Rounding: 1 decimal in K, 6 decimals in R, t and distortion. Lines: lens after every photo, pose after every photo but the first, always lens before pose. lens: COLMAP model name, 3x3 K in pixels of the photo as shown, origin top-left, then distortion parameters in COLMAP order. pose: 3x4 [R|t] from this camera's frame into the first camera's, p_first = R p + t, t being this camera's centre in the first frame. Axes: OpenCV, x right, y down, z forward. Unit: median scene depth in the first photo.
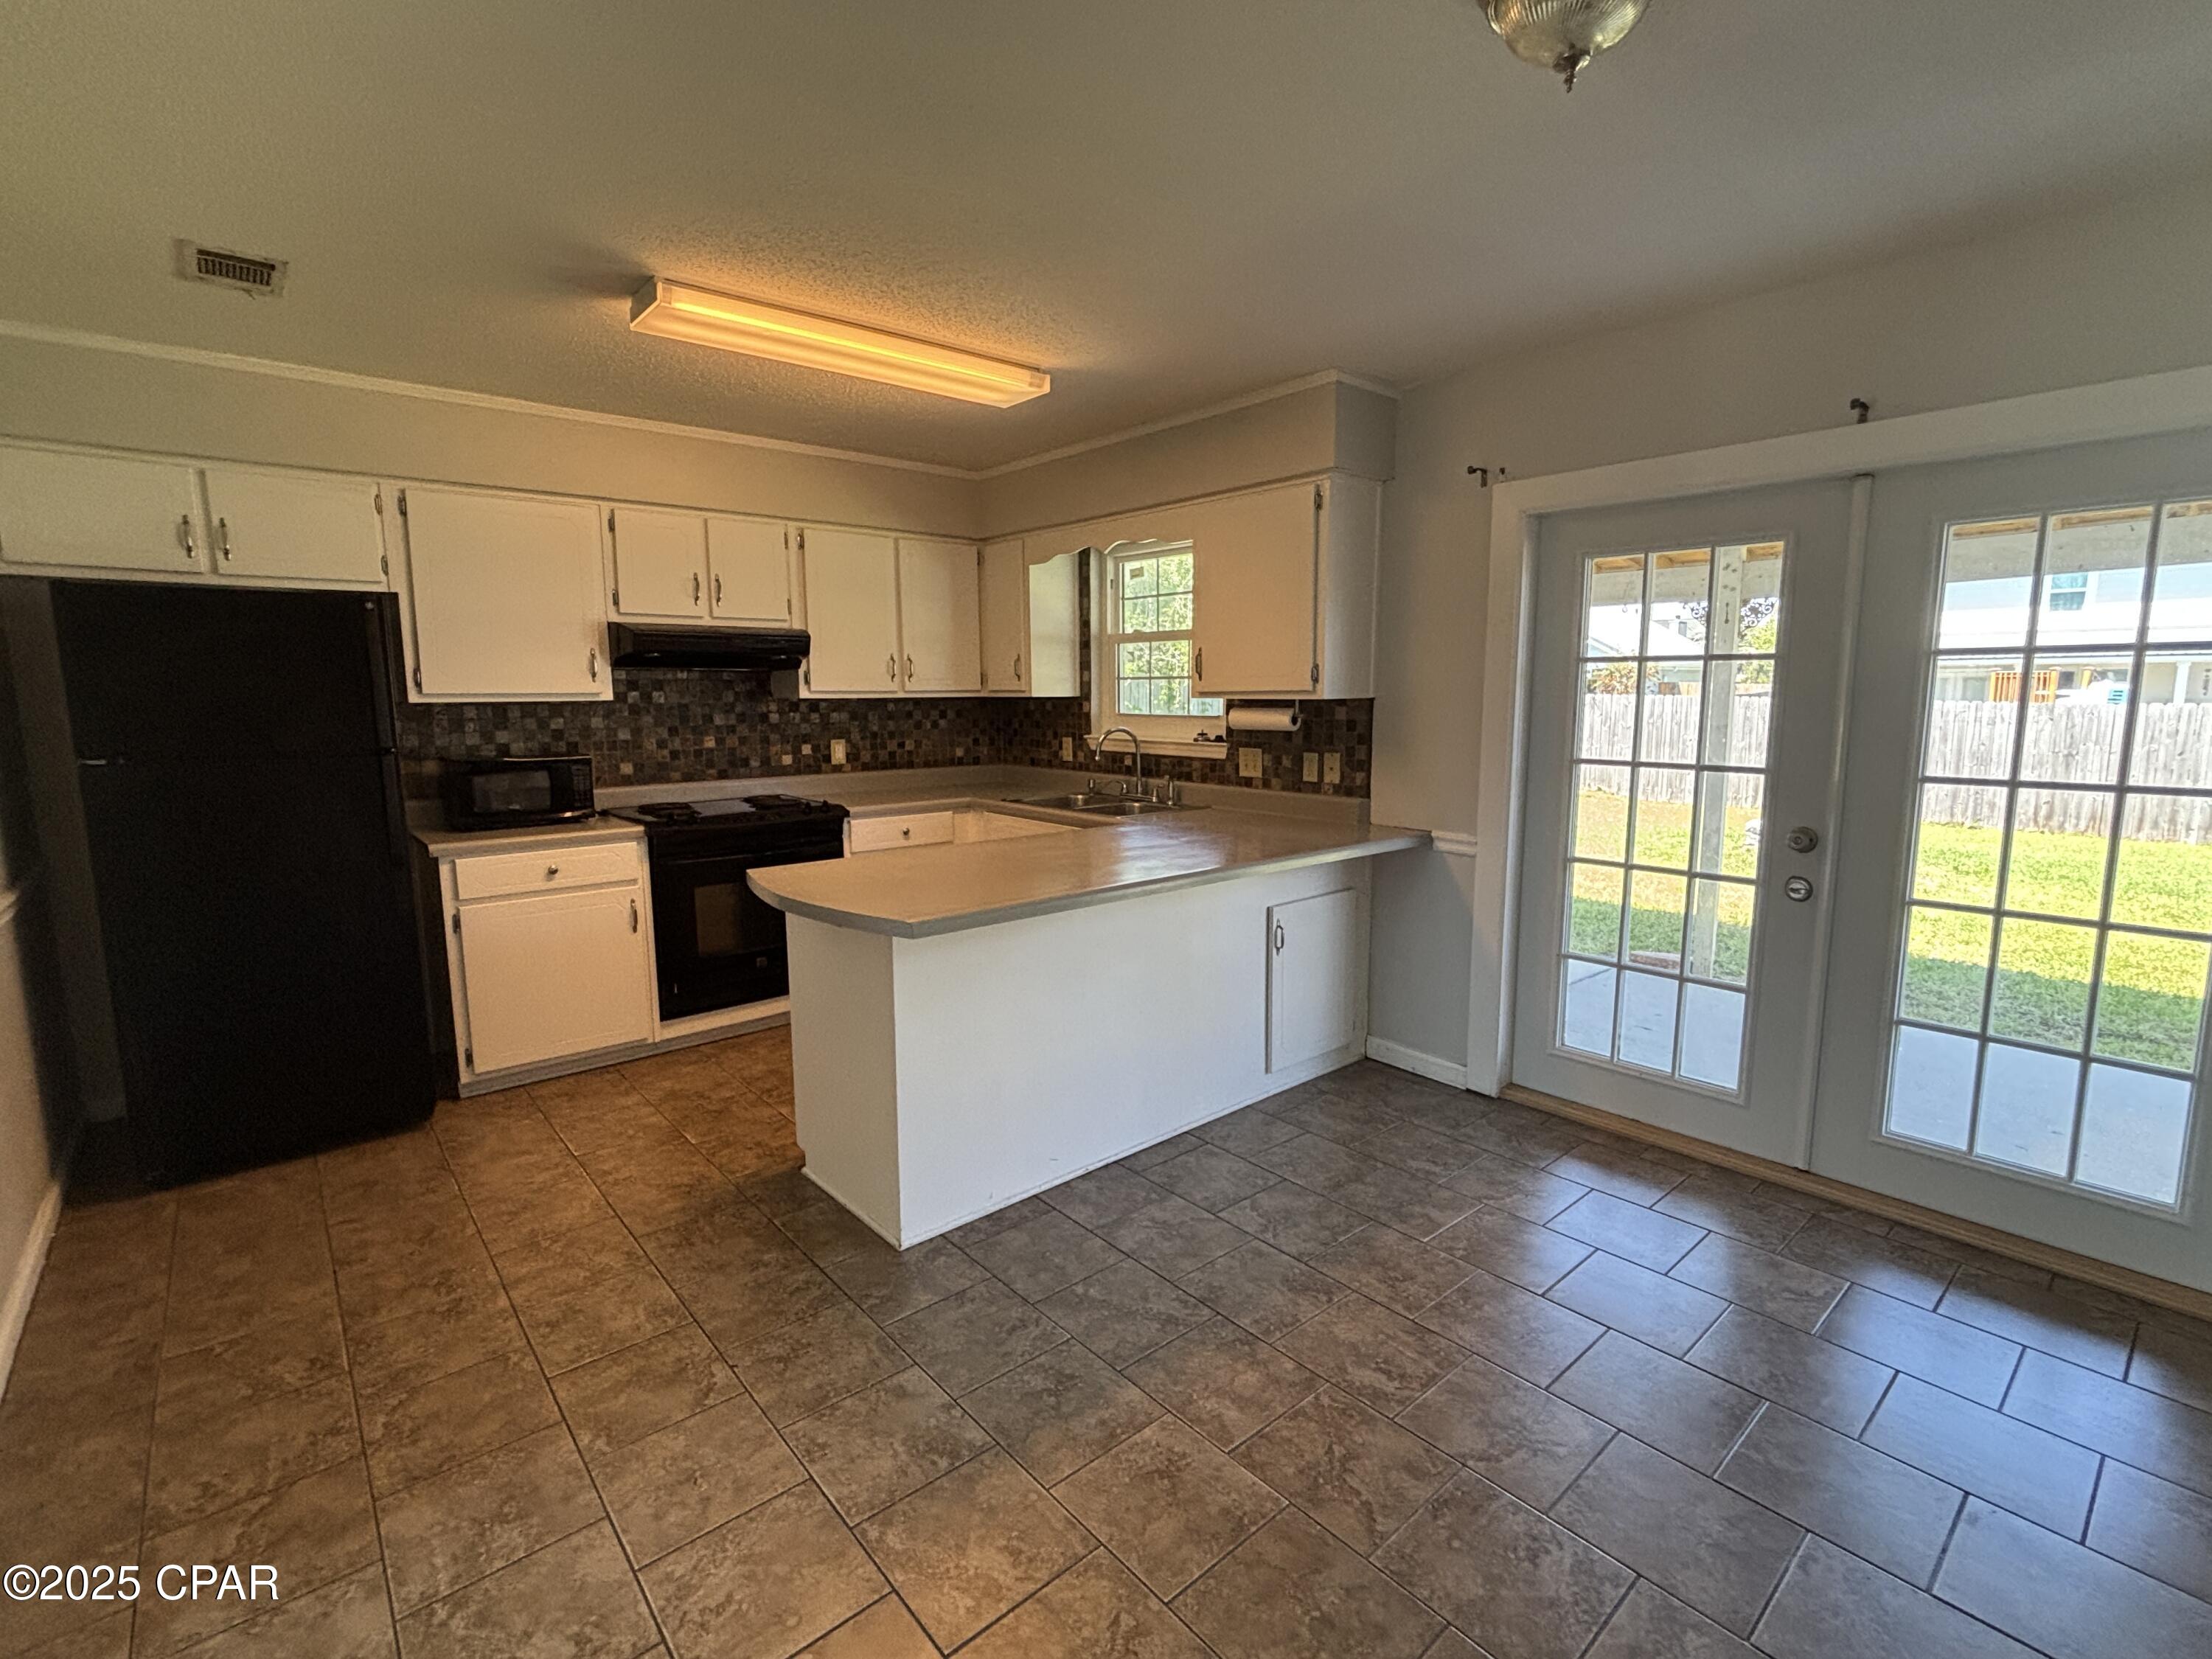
lens RADIAL K [[1000.3, 0, 1106.0], [0, 1000.3, 829.5], [0, 0, 1]] dist [0.031392, 0.000124]
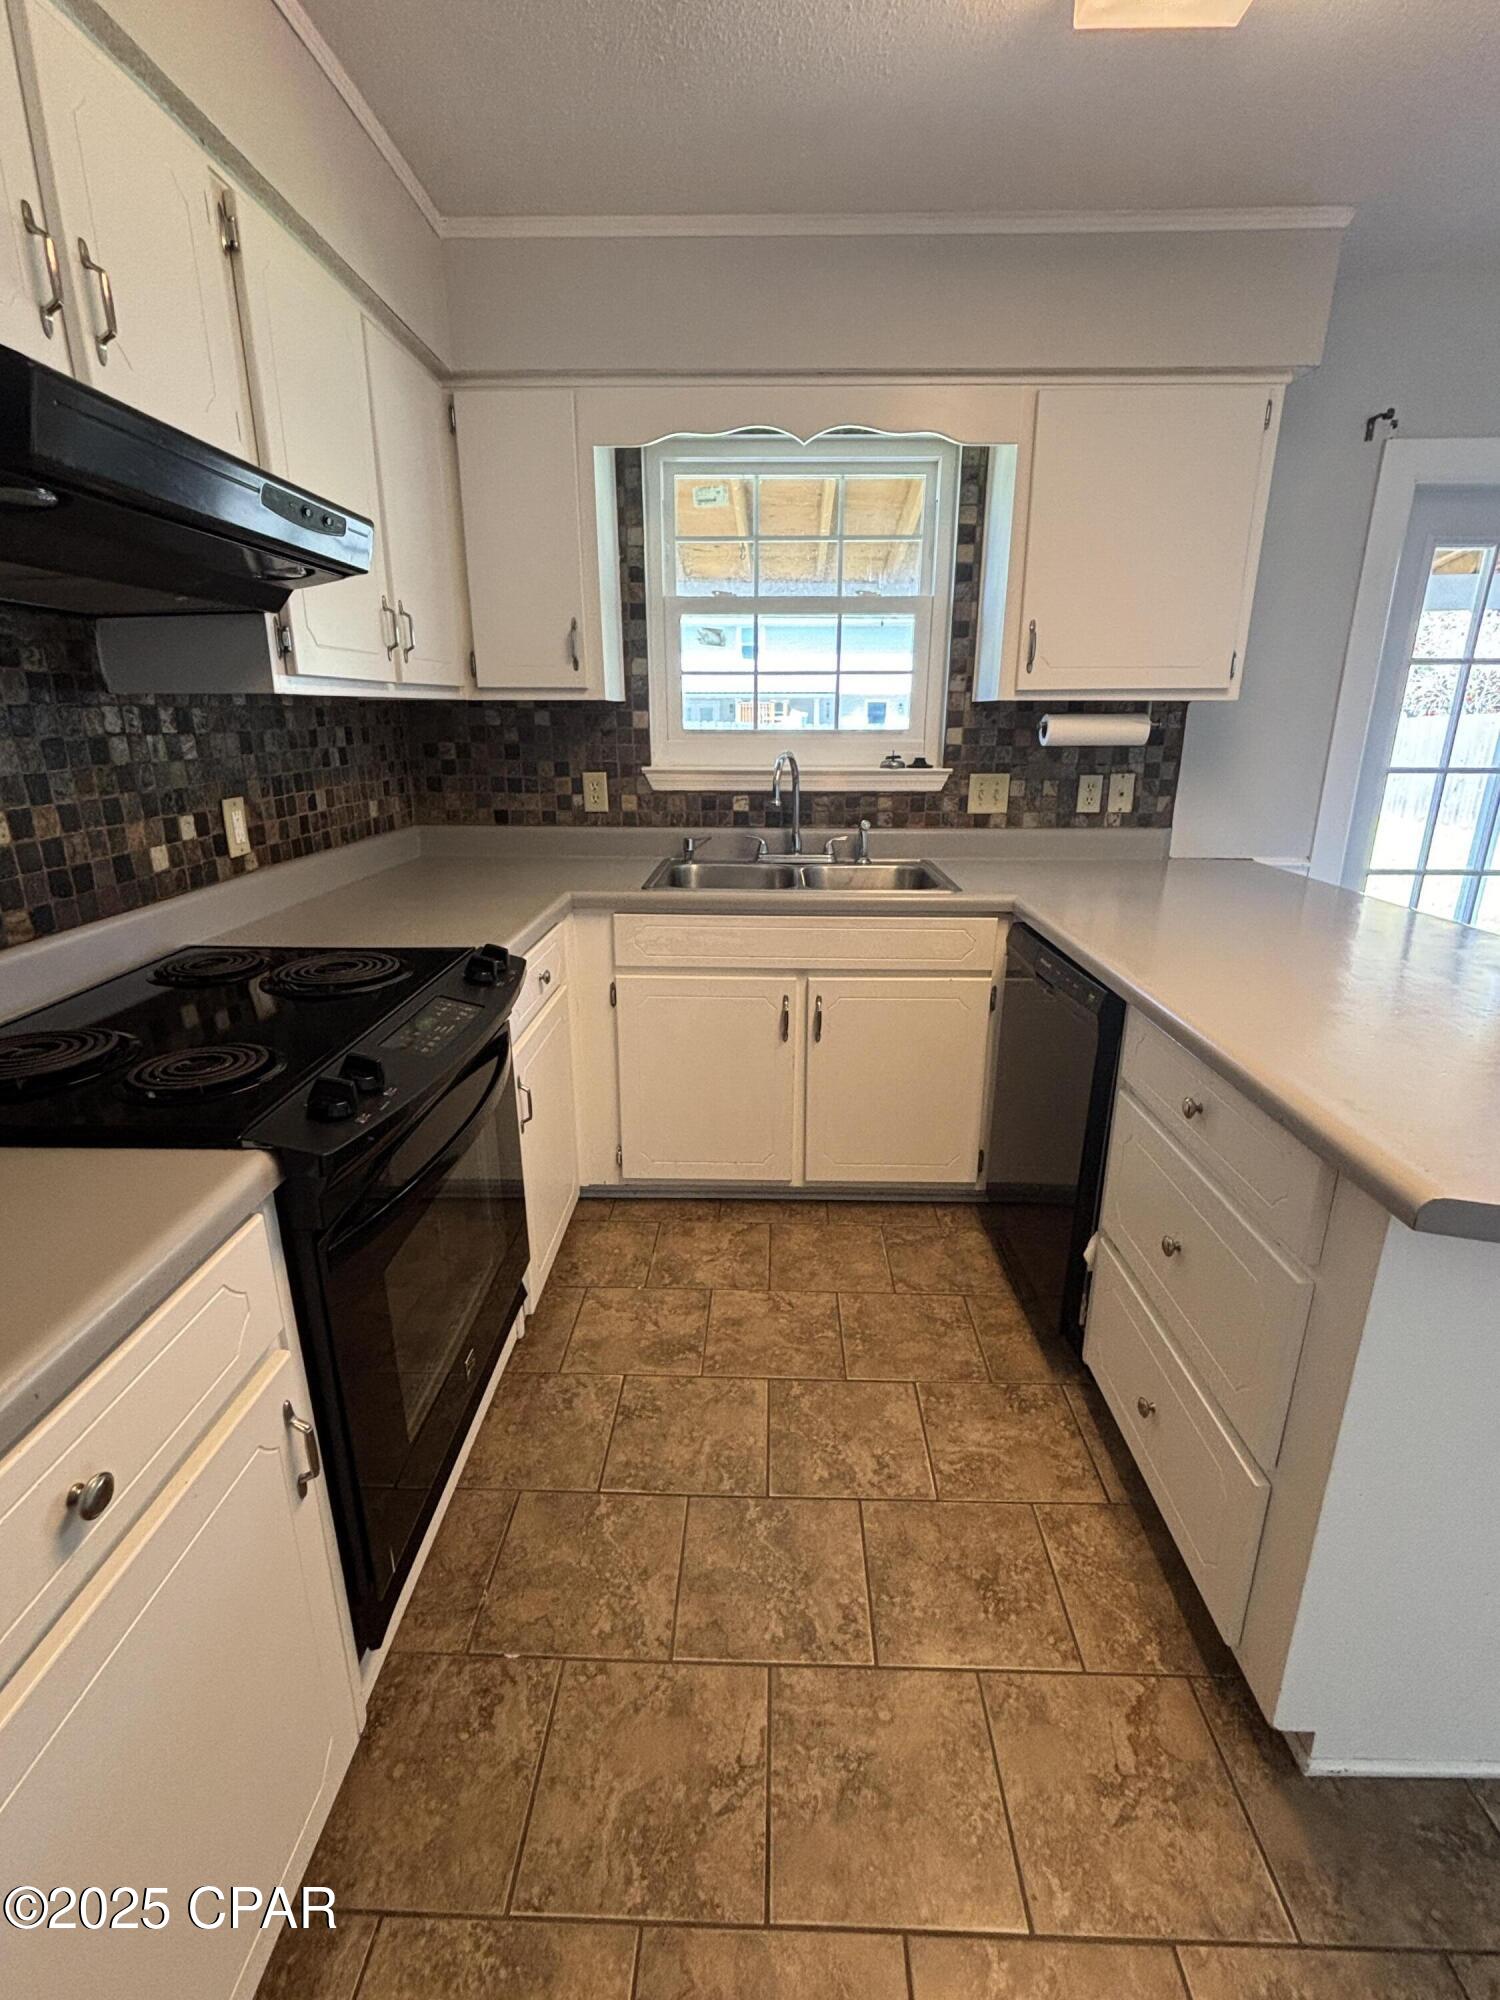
lens RADIAL K [[968.7, 0, 749.8], [0, 968.7, 976.2], [0, 0, 1]] dist [0.035641, -0.000513]
pose [[0.666893, -0.195715, 0.718992, -0.451786], [0.100642, 0.979707, 0.173334, -0.067993], [-0.738326, -0.043234, 0.673057, 0.569223]]
